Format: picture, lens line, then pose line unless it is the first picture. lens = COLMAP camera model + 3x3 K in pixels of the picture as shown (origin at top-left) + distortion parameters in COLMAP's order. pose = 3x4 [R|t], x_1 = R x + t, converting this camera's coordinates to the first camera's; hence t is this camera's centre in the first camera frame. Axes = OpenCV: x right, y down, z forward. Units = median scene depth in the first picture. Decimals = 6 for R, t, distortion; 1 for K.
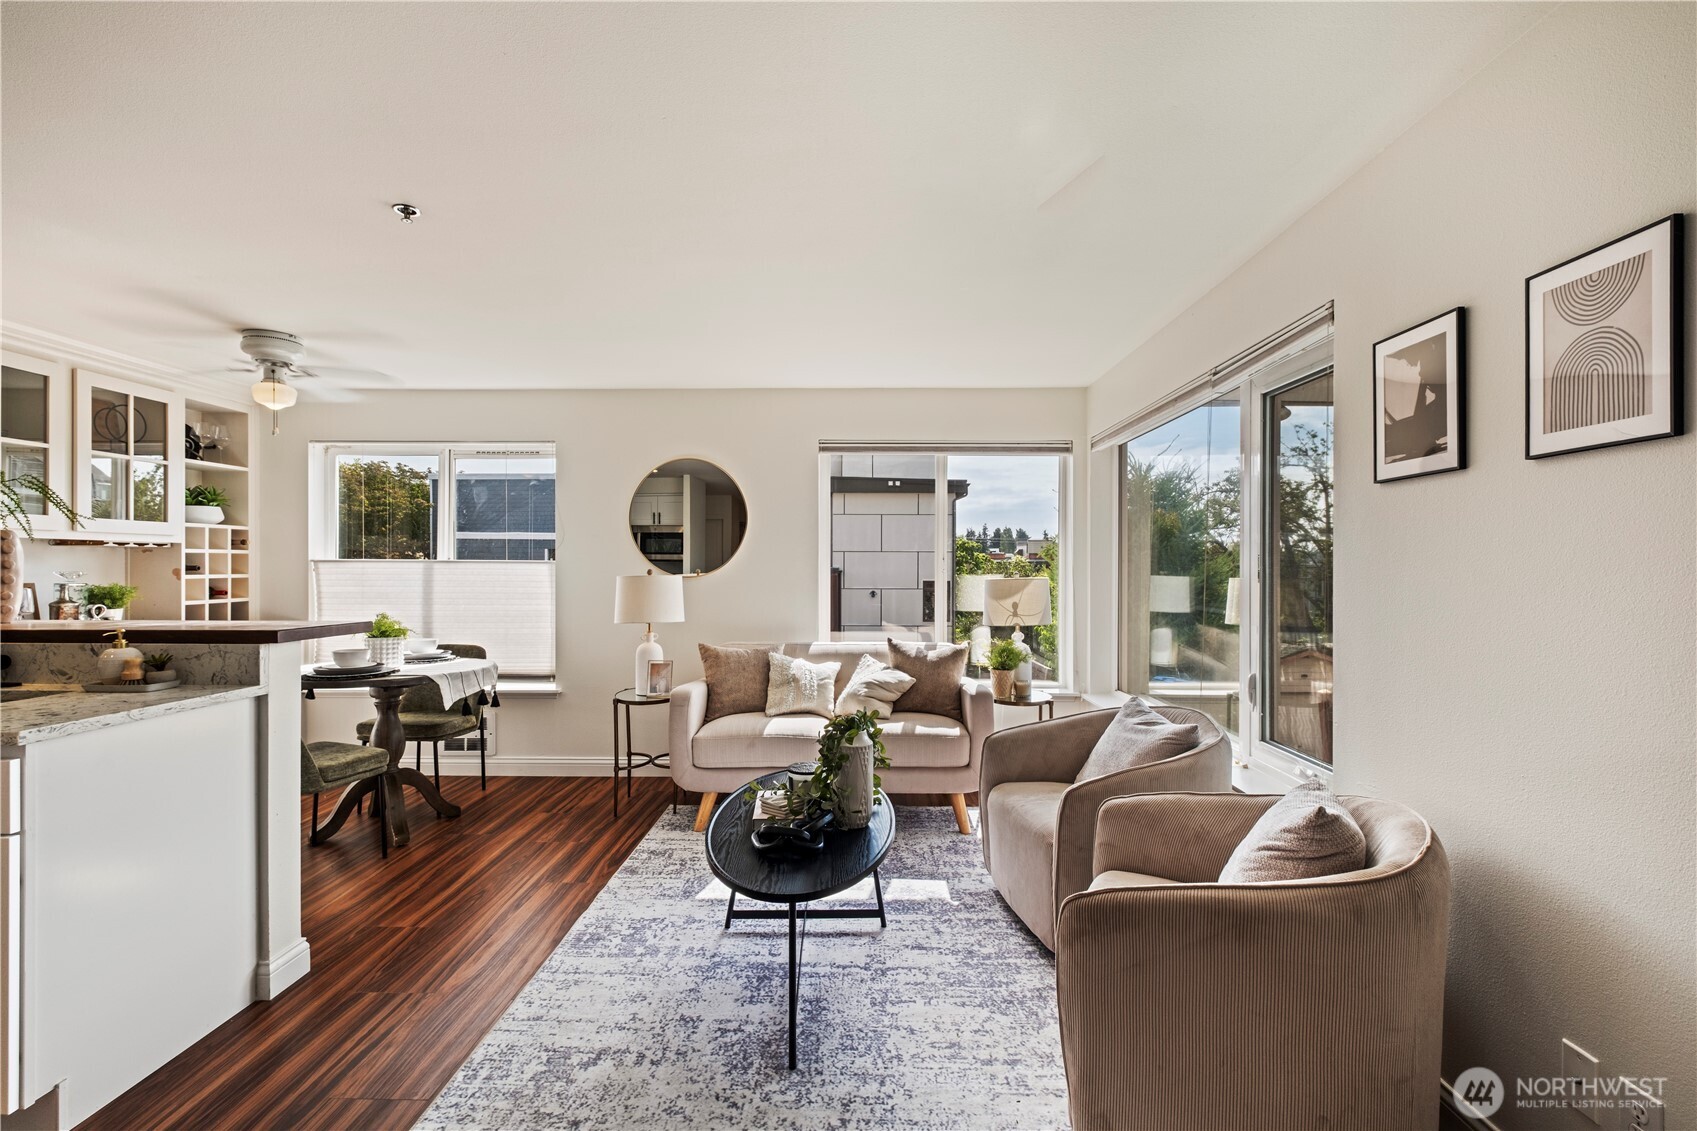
lens RADIAL K [[749.5, 0, 848.5], [0, 749.5, 568.2], [0, 0, 1]] dist [-0.001534, -0.001194]
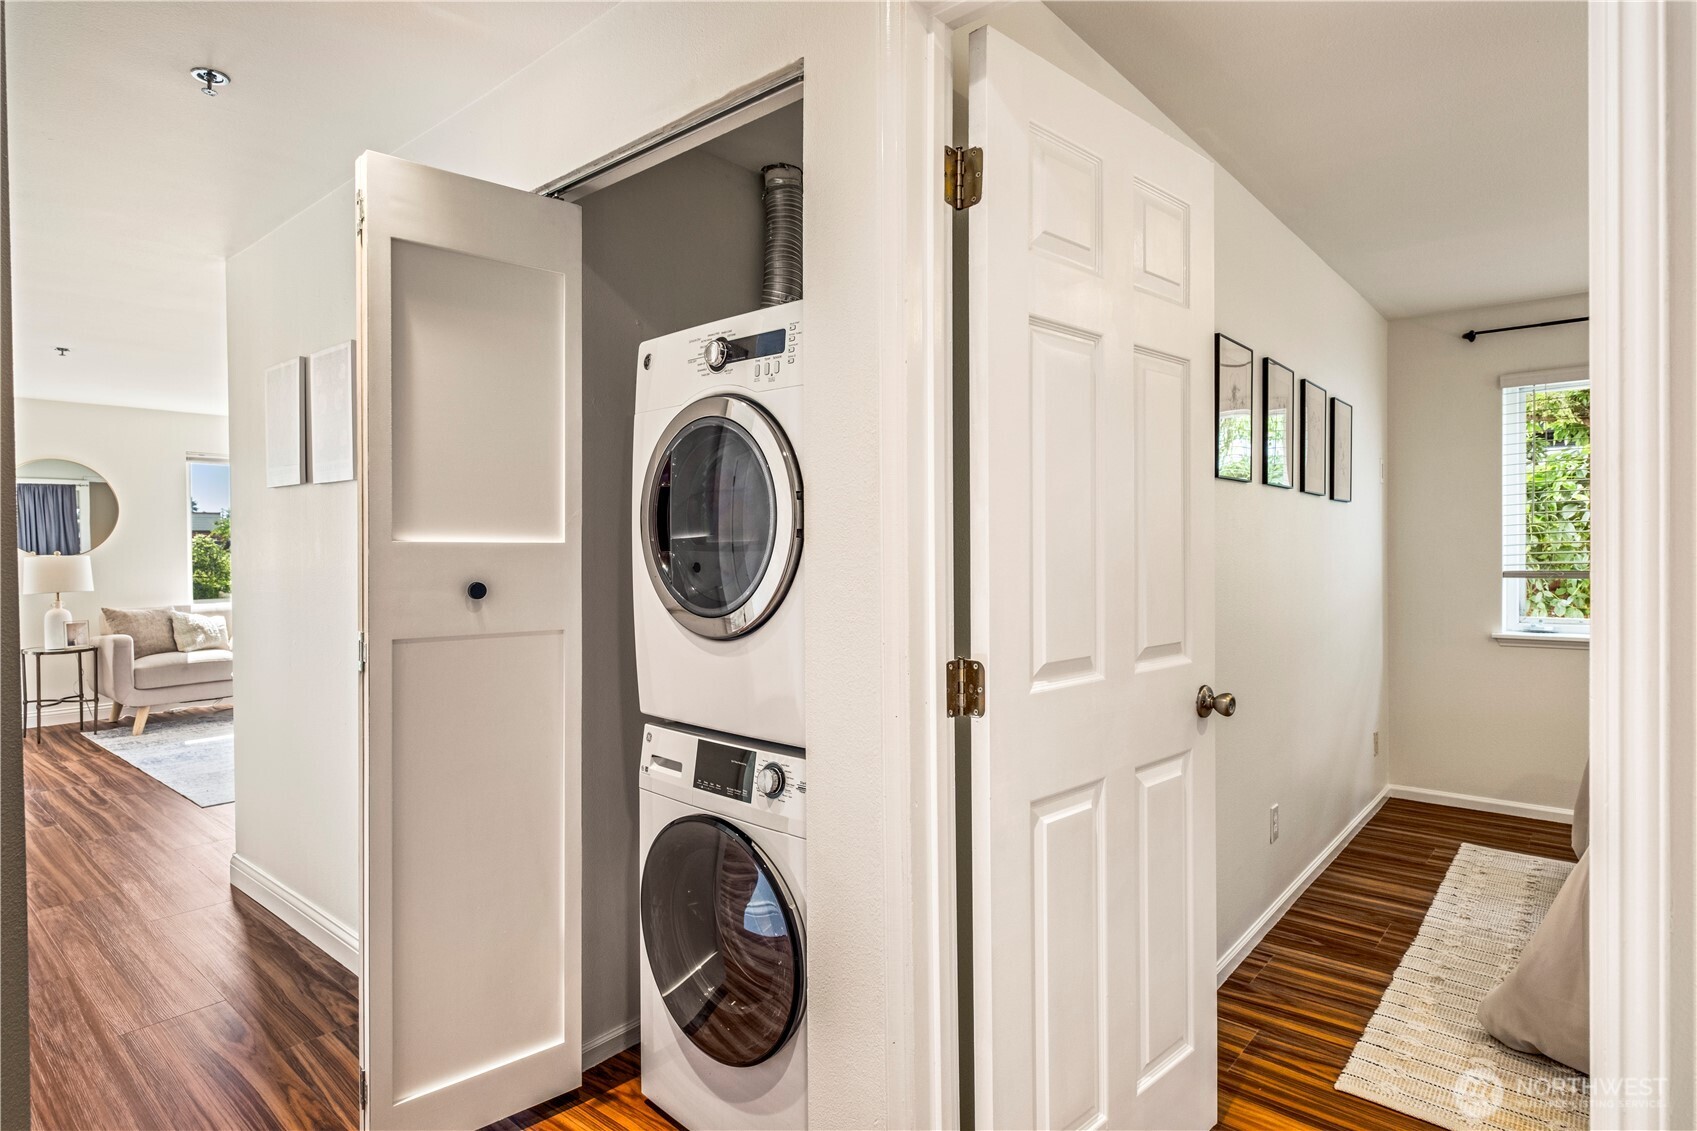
lens RADIAL K [[897.5, 0, 849.2], [0, 897.5, 558.5], [0, 0, 1]] dist [-0.001823, -0.000739]
pose [[0.632172, -0.013774, 0.774705, -0.654524], [0.006352, 0.999901, 0.012595, 0.003152], [-0.774802, -0.003041, 0.632197, -1.112629]]
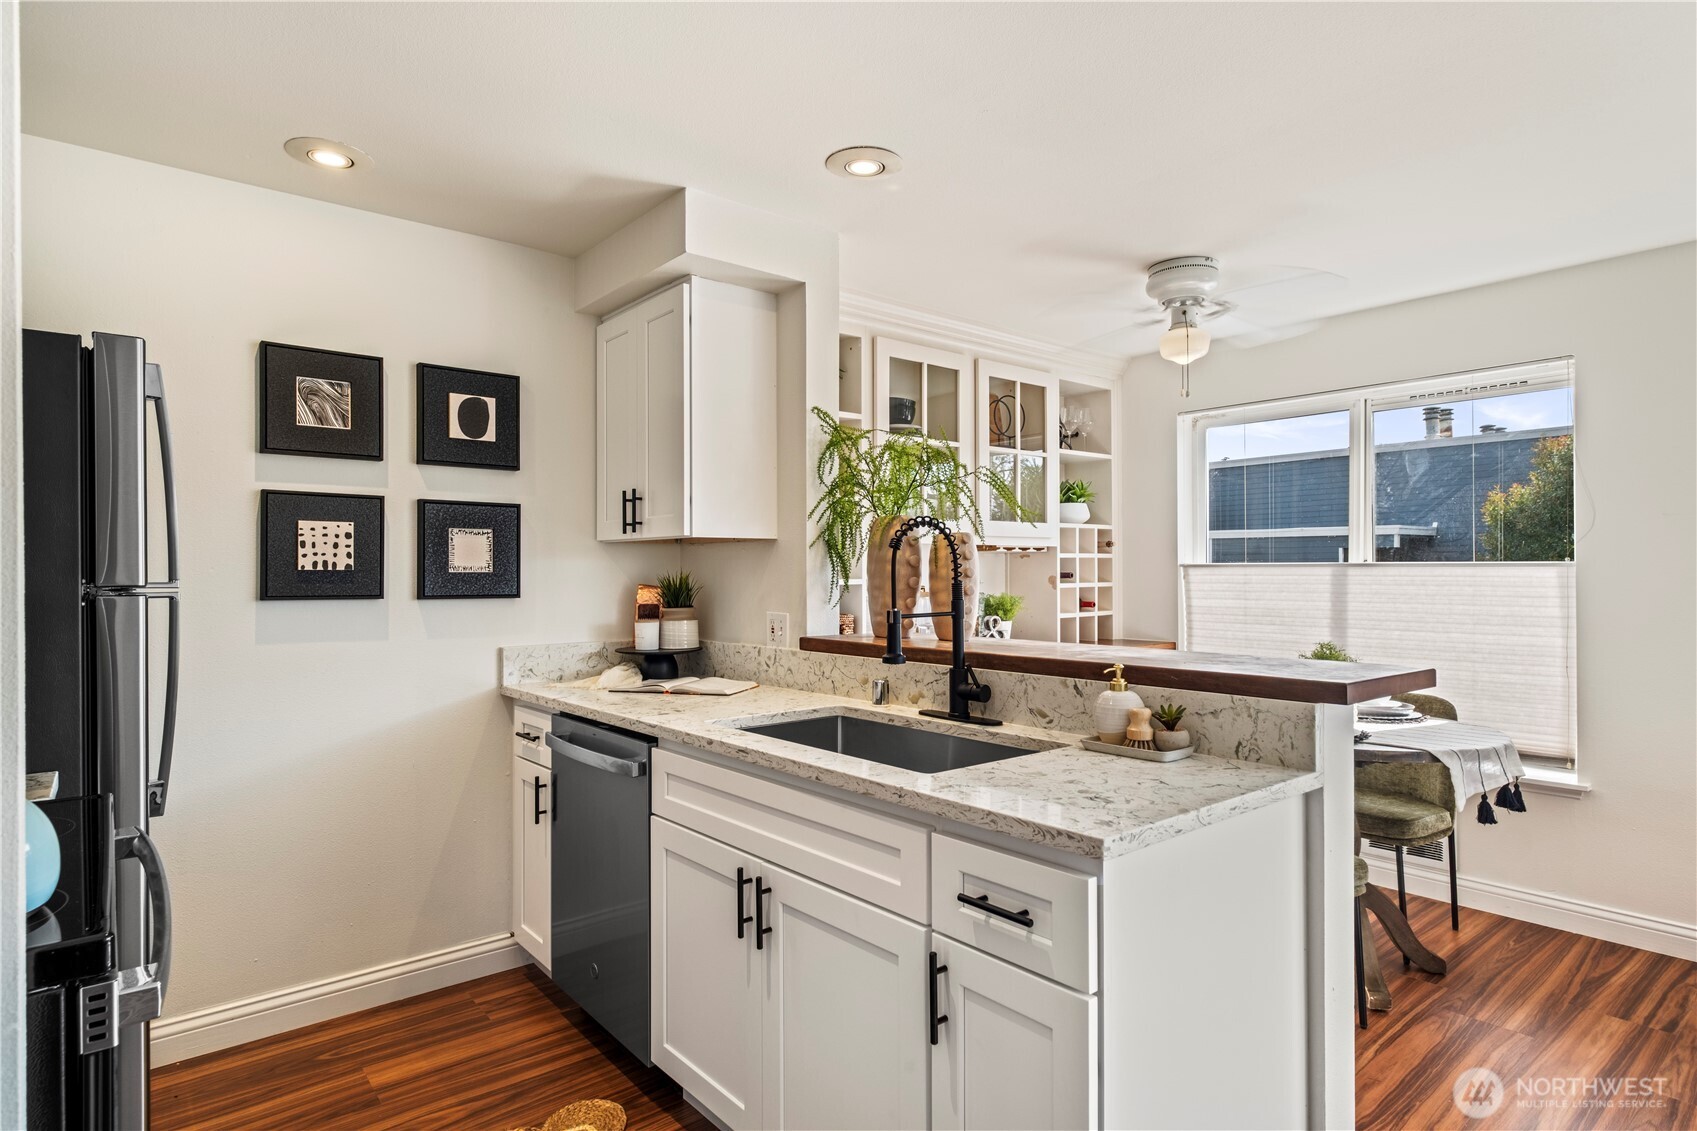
lens RADIAL K [[908.1, 0, 845.4], [0, 908.1, 571.4], [0, 0, 1]] dist [0.002279, -0.000967]
pose [[0.652996, -0.005592, -0.757341, -0.287208], [0.004127, 0.999984, -0.003825, -0.002106], [0.757350, -0.000628, 0.653008, 0.142838]]
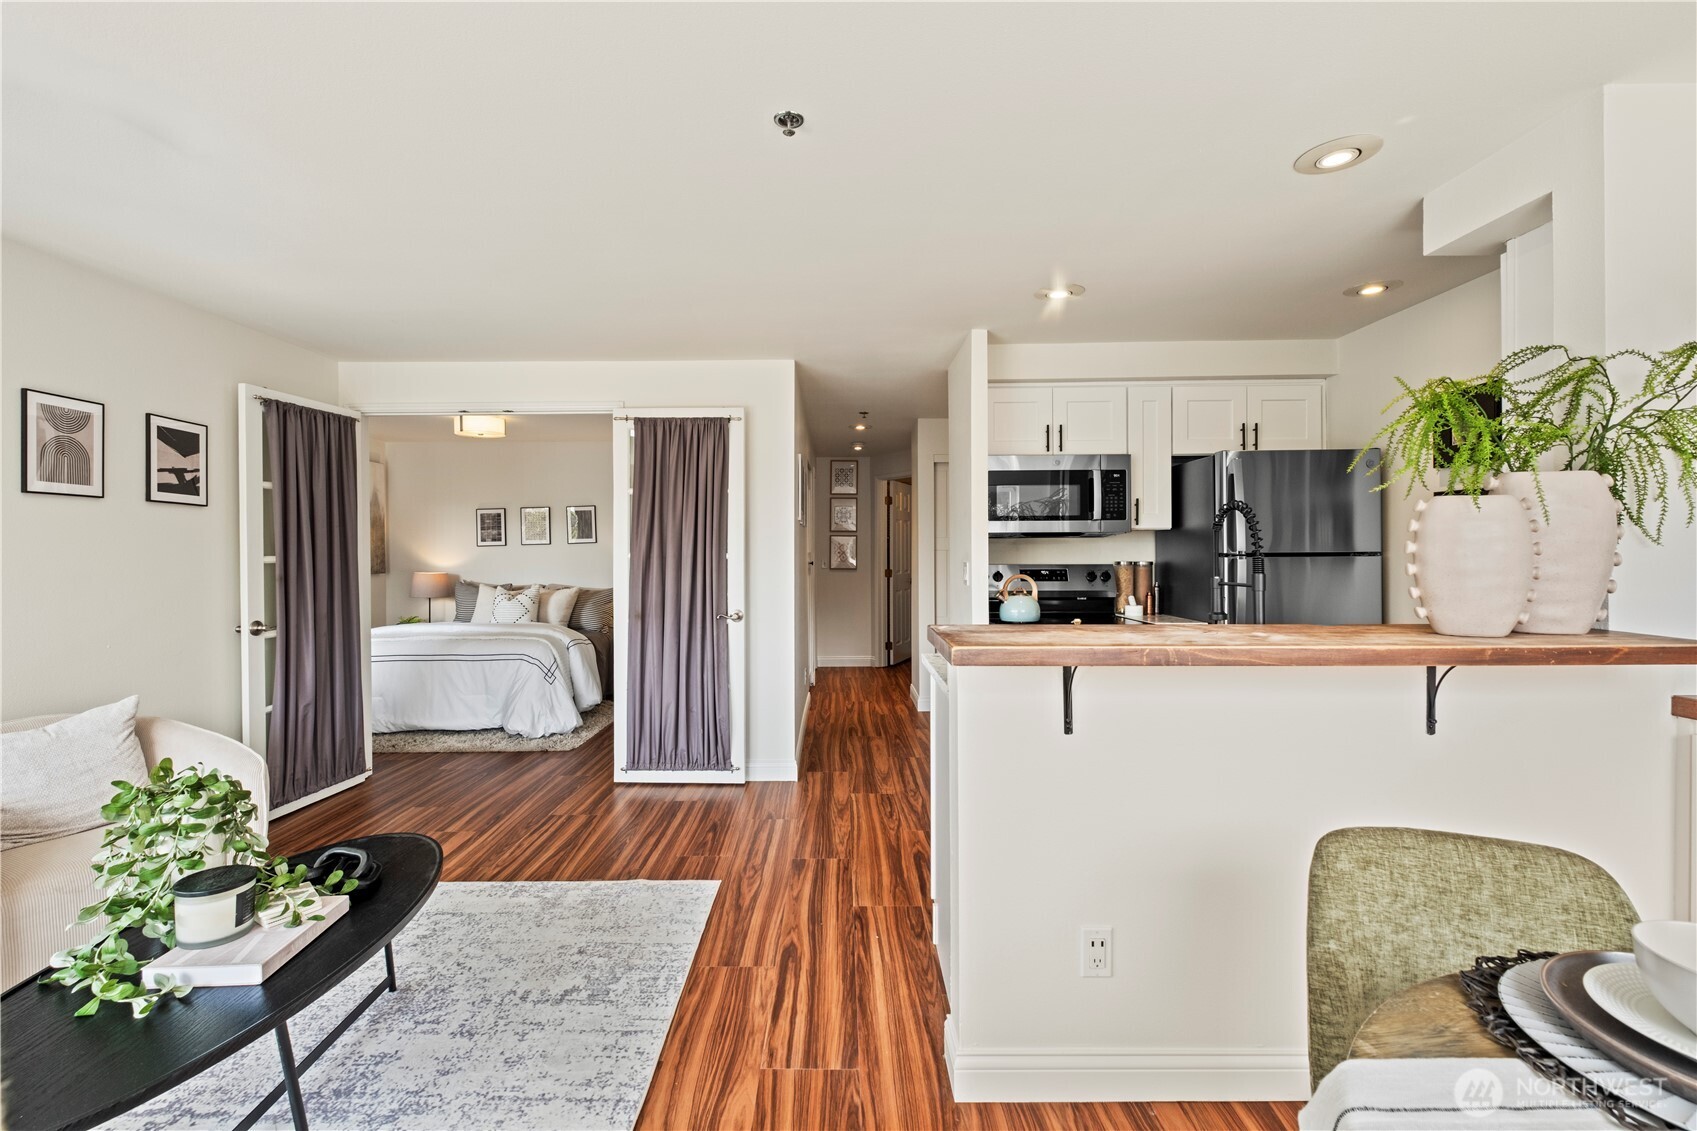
lens RADIAL K [[746.9, 0, 839.1], [0, 746.9, 556.3], [0, 0, 1]] dist [0.009938, -0.006756]
pose [[-0.999848, 0.002421, -0.017244, -0.385620], [0.002276, 0.999962, 0.008401, -0.003027], [0.017264, 0.008361, -0.999816, 1.122263]]
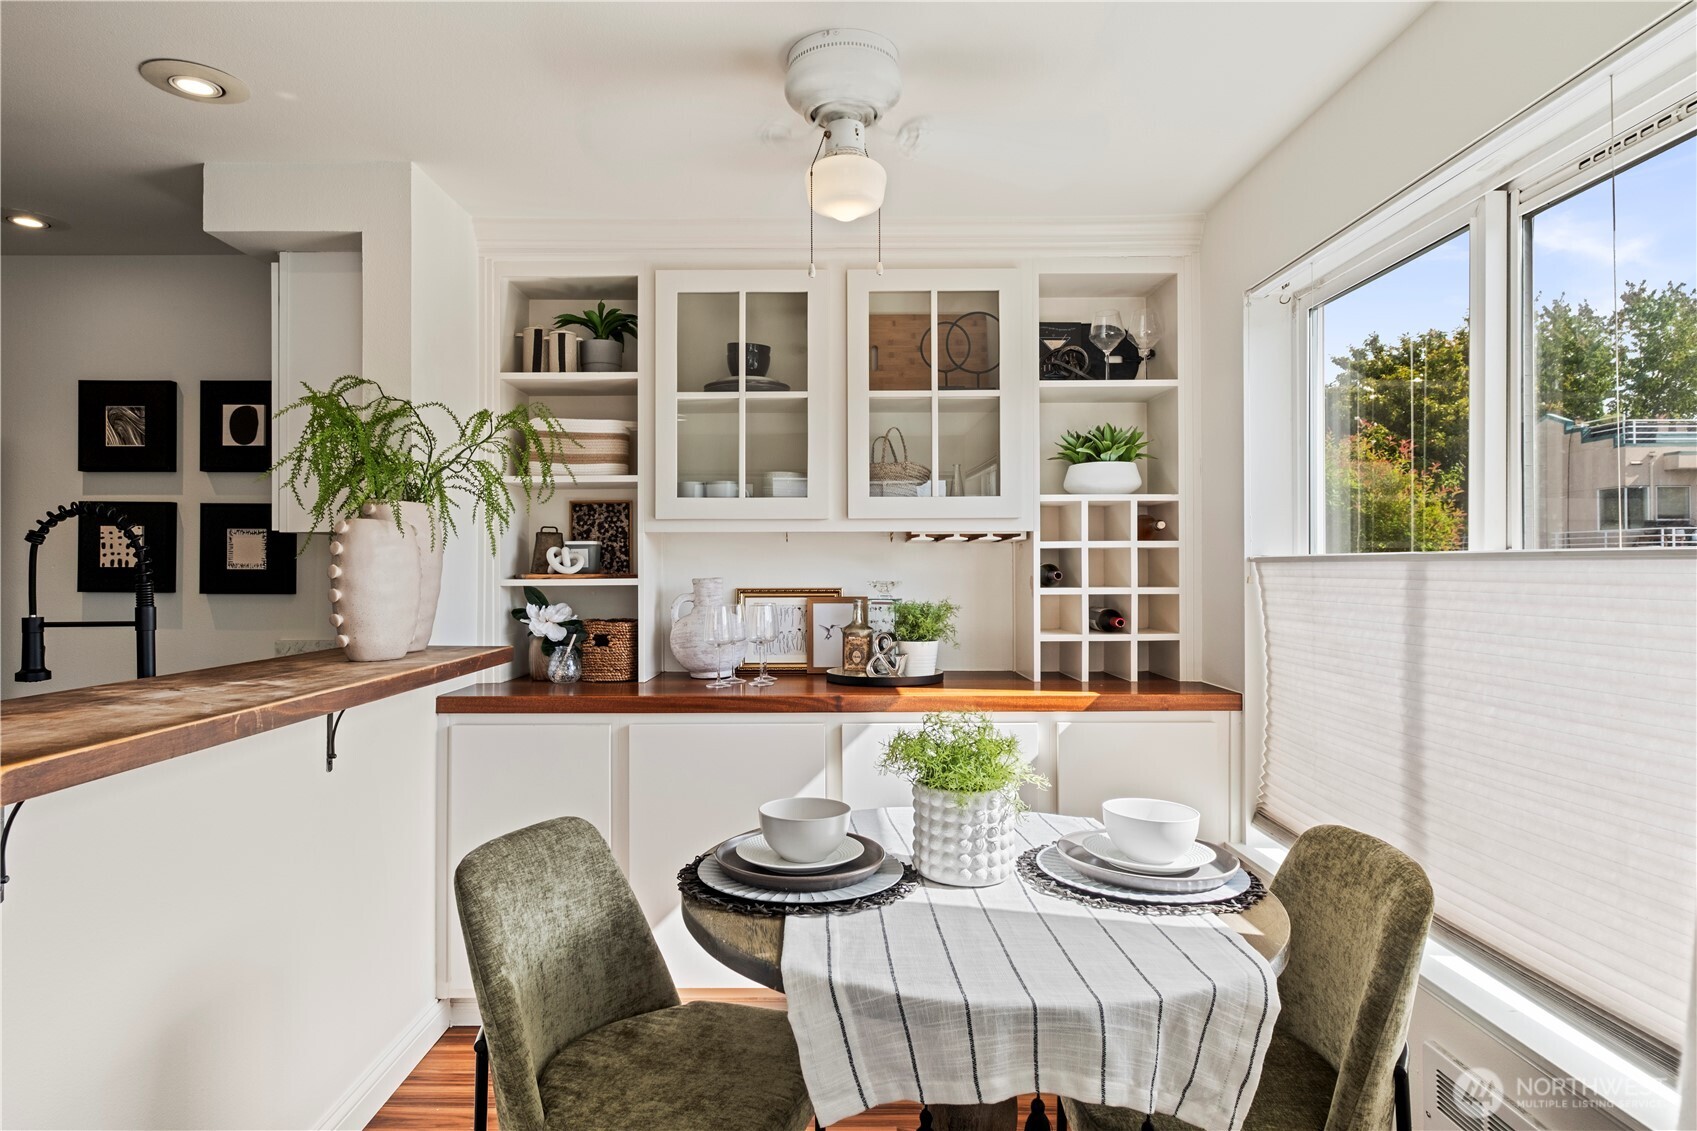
lens RADIAL K [[961.4, 0, 826.6], [0, 961.4, 563.4], [0, 0, 1]] dist [0.003042, -0.000058]
pose [[0.017613, -0.008805, -0.999806, -0.189001], [-0.000186, 0.999961, -0.008810, -0.003337], [0.999845, 0.000341, 0.017611, 0.937199]]
